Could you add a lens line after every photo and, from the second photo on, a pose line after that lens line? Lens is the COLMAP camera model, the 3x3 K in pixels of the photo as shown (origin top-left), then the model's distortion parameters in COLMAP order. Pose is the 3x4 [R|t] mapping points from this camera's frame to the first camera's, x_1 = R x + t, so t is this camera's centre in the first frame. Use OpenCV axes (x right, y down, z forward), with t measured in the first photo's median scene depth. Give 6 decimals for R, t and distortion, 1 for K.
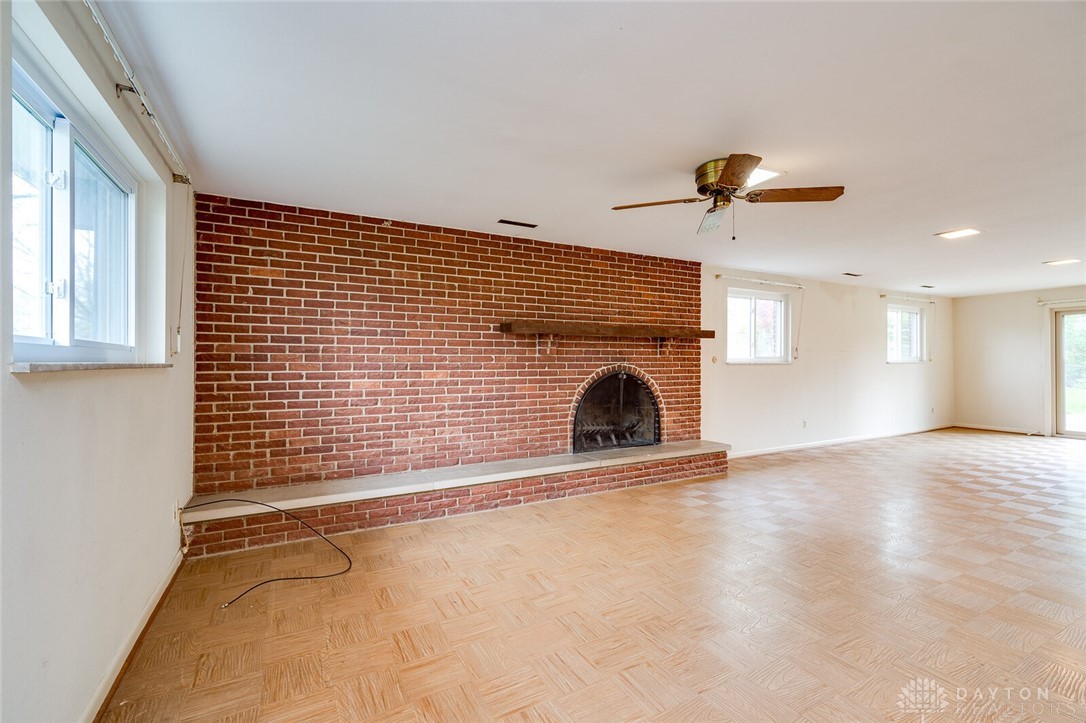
lens RADIAL K [[474.2, 0, 547.0], [0, 474.2, 360.3], [0, 0, 1]] dist [0.001332, 0.000085]
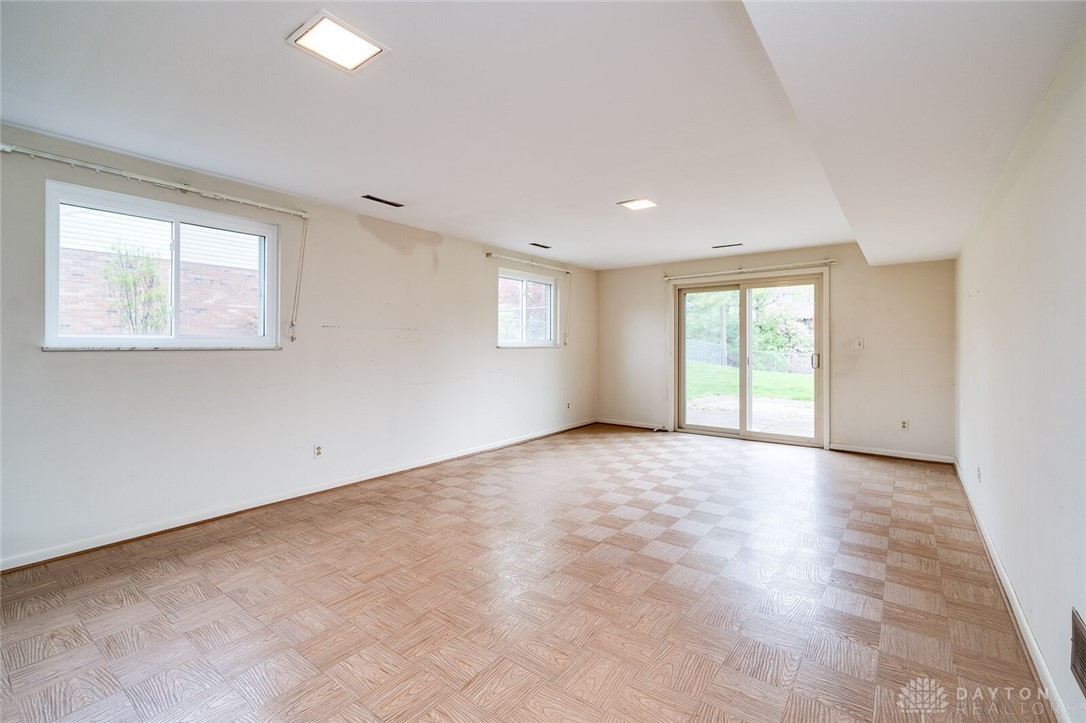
lens RADIAL K [[474.2, 0, 544.7], [0, 474.2, 352.2], [0, 0, 1]] dist [0.001332, 0.000085]
pose [[0.911703, -0.003668, 0.410834, 0.483262], [-0.003394, 0.999859, 0.016457, 0.000678], [-0.410836, -0.016398, 0.911562, 0.302235]]
